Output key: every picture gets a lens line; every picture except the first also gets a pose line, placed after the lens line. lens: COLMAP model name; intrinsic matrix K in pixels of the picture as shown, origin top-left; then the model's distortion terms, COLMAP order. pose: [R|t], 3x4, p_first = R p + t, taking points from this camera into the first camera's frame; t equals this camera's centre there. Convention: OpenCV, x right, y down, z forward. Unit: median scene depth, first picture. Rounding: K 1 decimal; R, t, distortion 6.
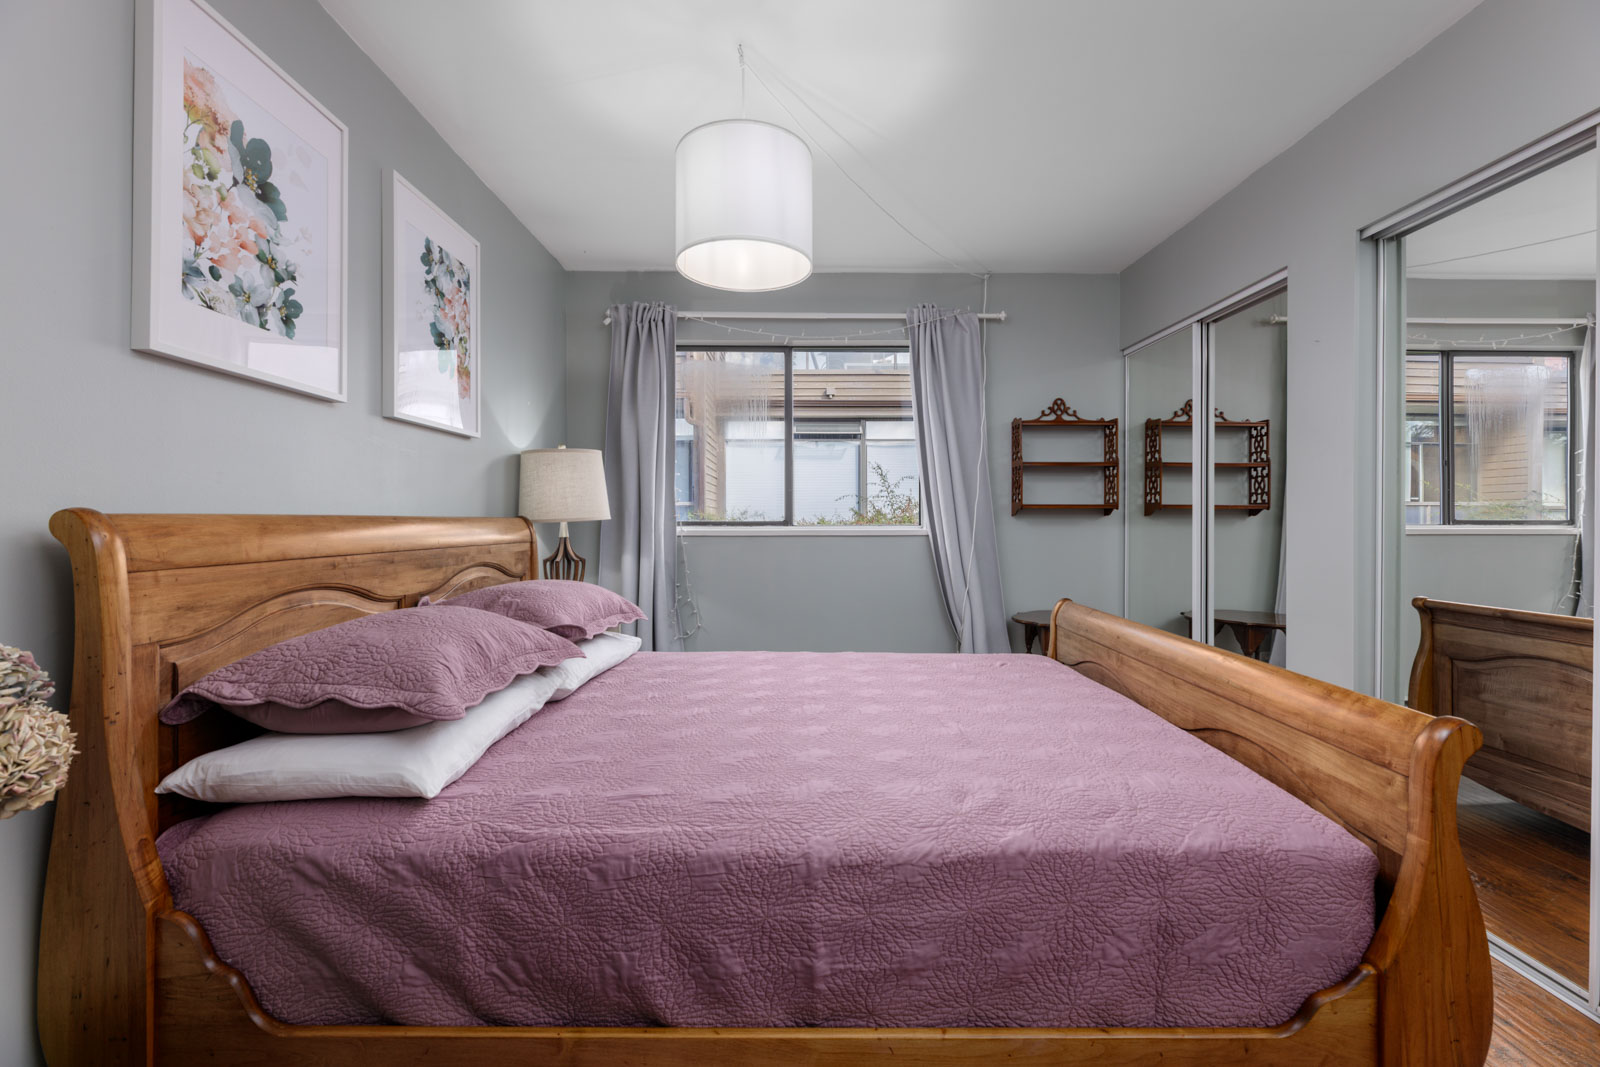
lens RADIAL K [[671.9, 0, 803.7], [0, 671.9, 525.2], [0, 0, 1]] dist [-0.002504, 0.000622]
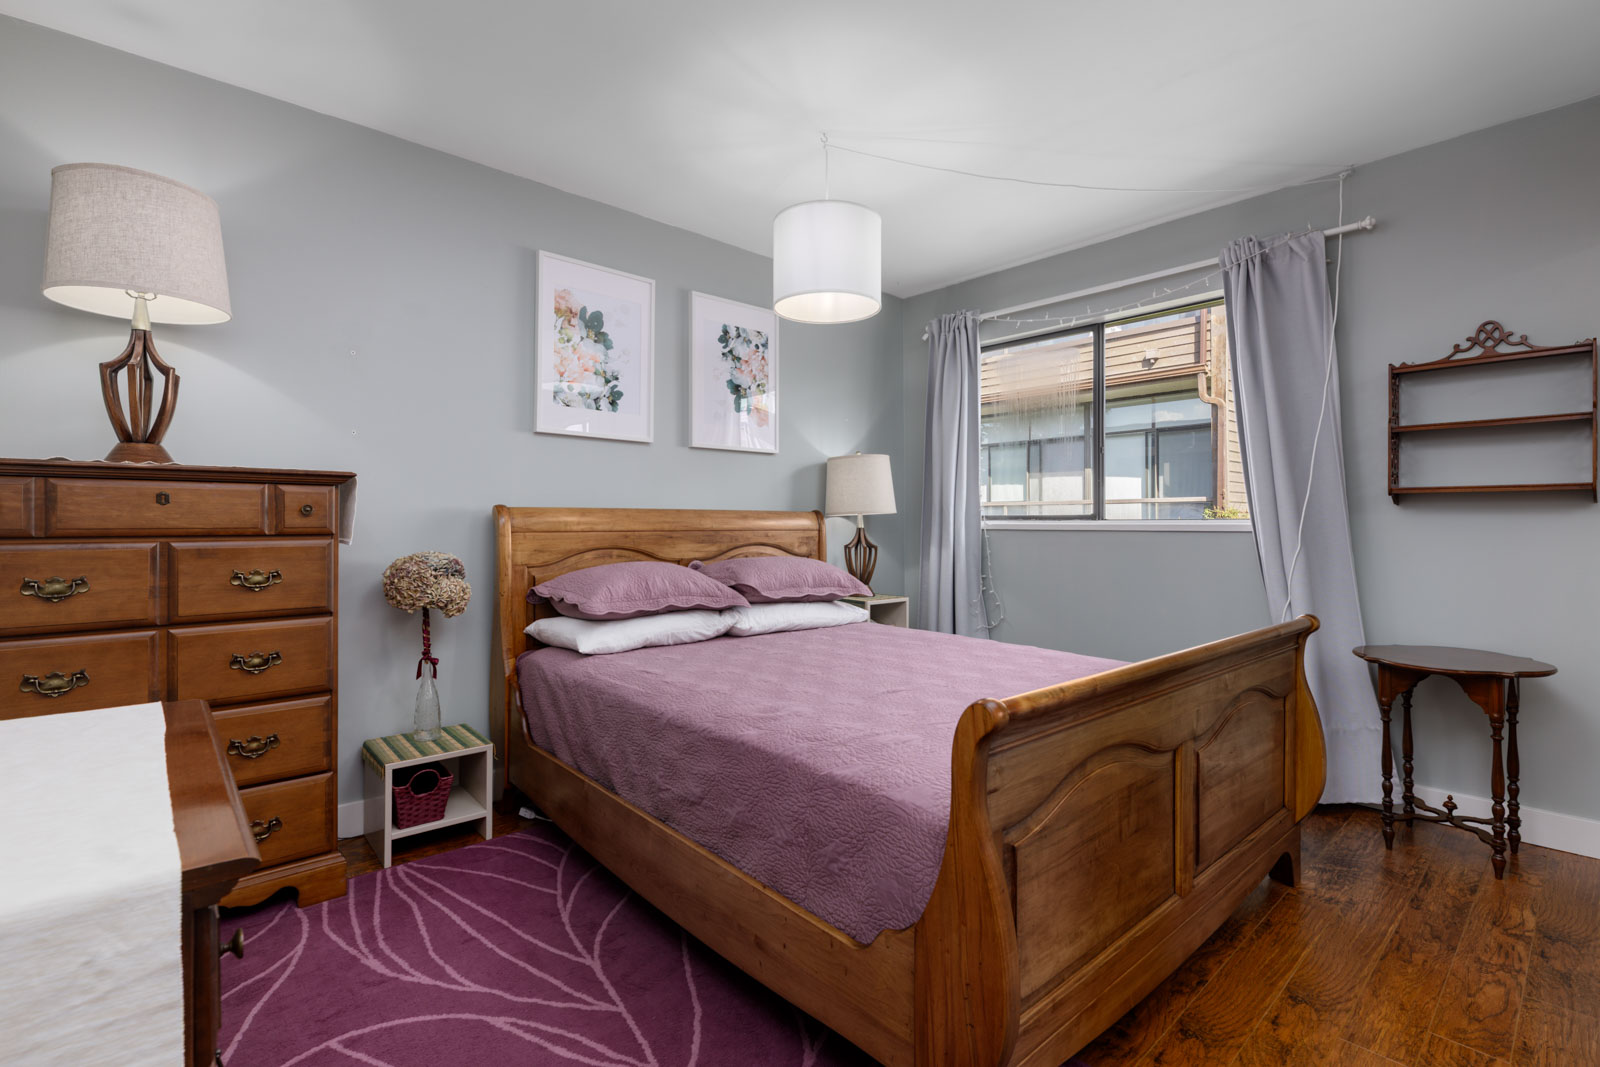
lens RADIAL K [[754.7, 0, 799.9], [0, 754.7, 527.4], [0, 0, 1]] dist [0.002771, -0.000835]
pose [[0.642382, 0.007044, -0.766352, 0.987261], [-0.008192, 0.999964, 0.002324, 0.023887], [0.766341, 0.004784, 0.642417, 0.056098]]
